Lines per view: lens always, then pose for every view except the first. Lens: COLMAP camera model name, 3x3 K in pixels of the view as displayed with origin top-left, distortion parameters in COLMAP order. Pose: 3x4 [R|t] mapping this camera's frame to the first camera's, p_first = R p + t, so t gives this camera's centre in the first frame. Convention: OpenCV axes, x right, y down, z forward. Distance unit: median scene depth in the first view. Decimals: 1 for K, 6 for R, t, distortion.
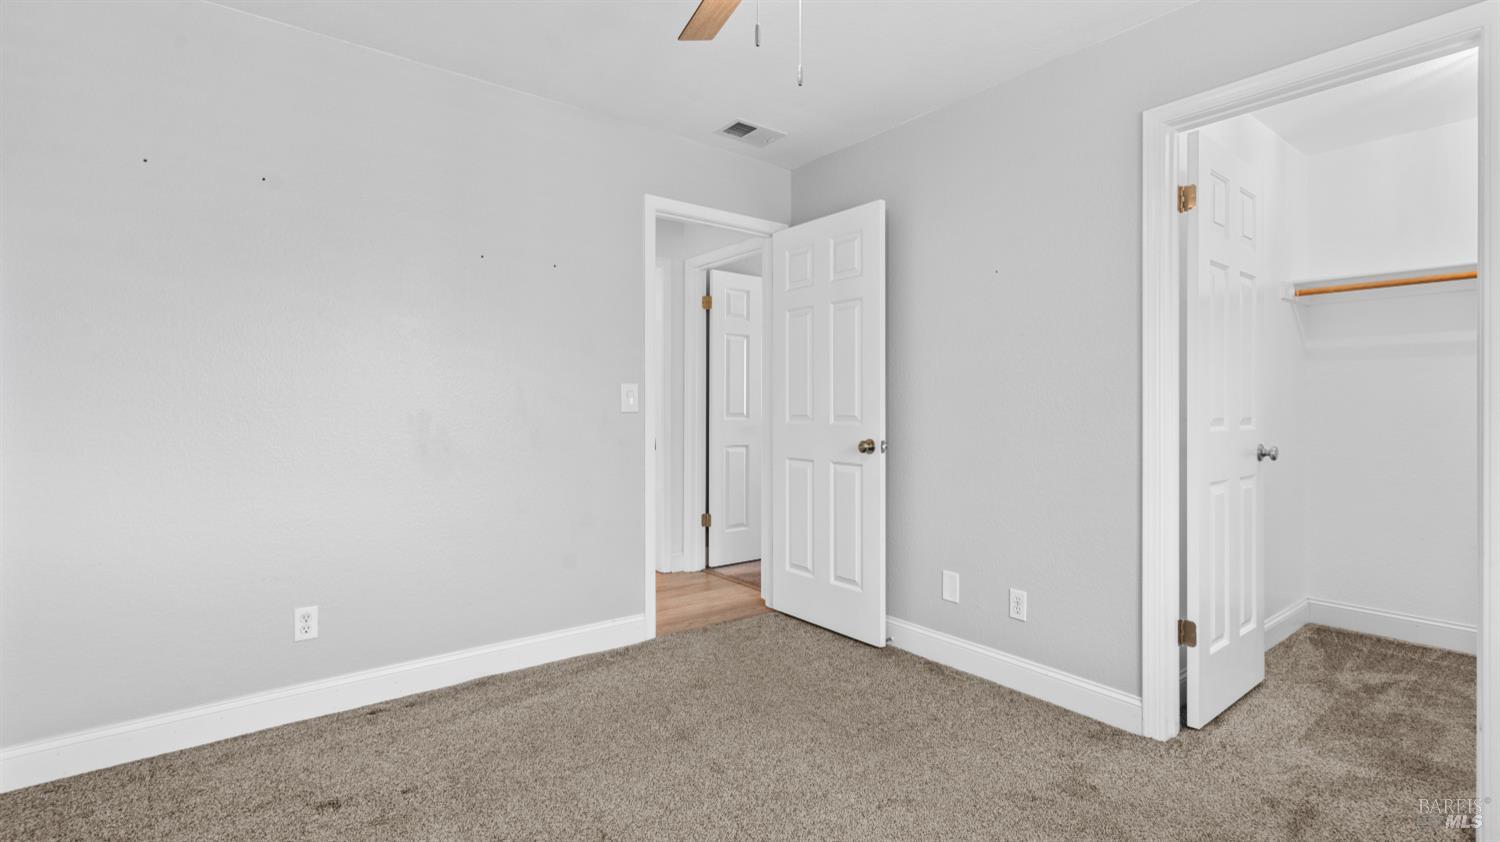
lens RADIAL K [[695.0, 0, 740.0], [0, 695.0, 394.2], [0, 0, 1]] dist [-0.001885, -0.000242]
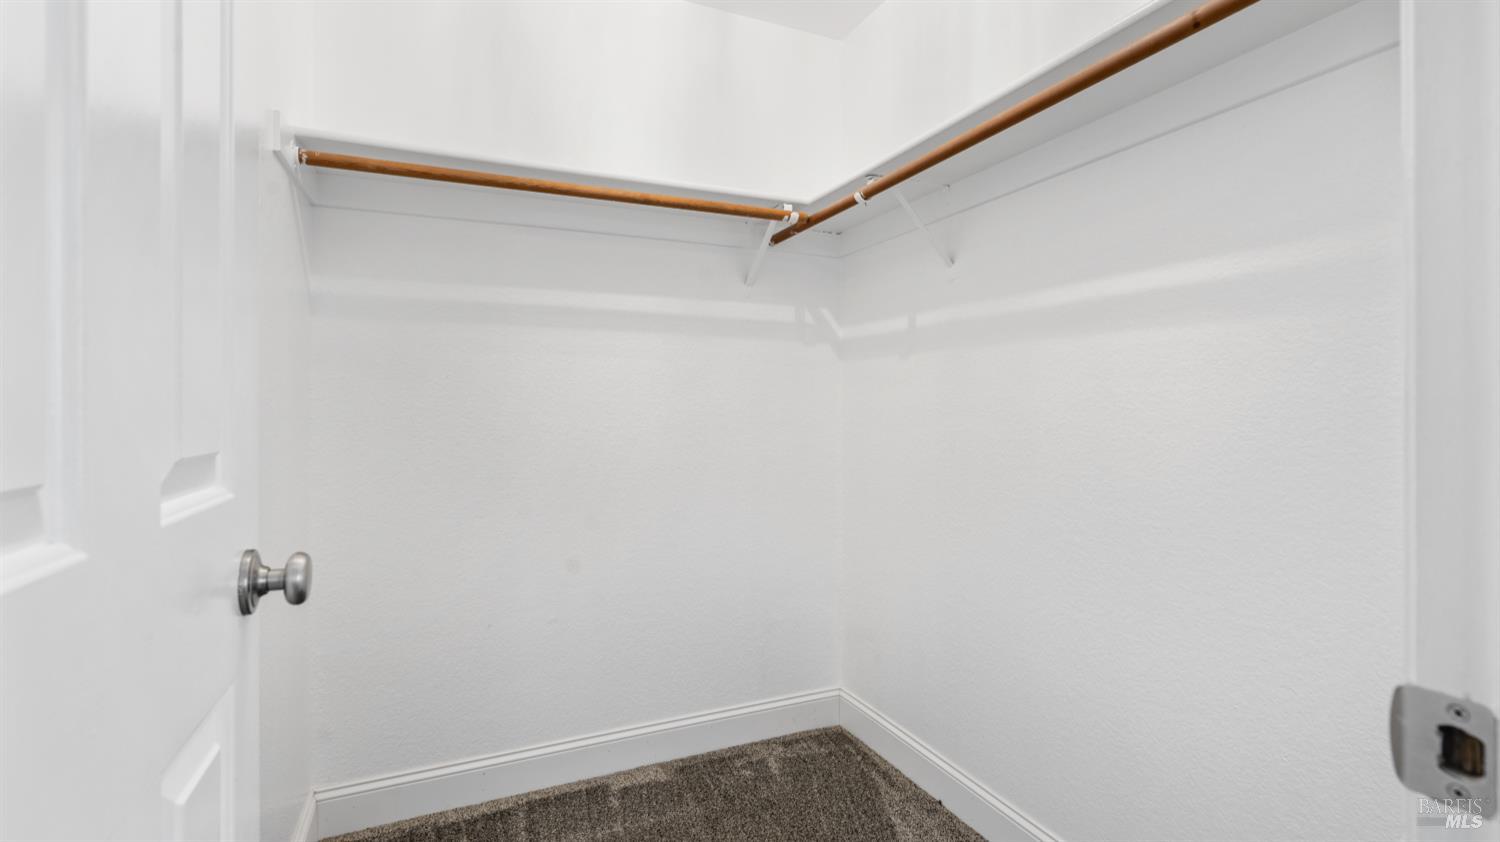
lens RADIAL K [[669.7, 0, 750.0], [0, 669.7, 421.0], [0, 0, 1]] dist [-0.002389, -0.000177]
pose [[0.237768, -0.025429, 0.970989, 0.552362], [-0.016923, 0.999397, 0.030317, 0.012584], [-0.971174, -0.023641, 0.237195, 0.759357]]
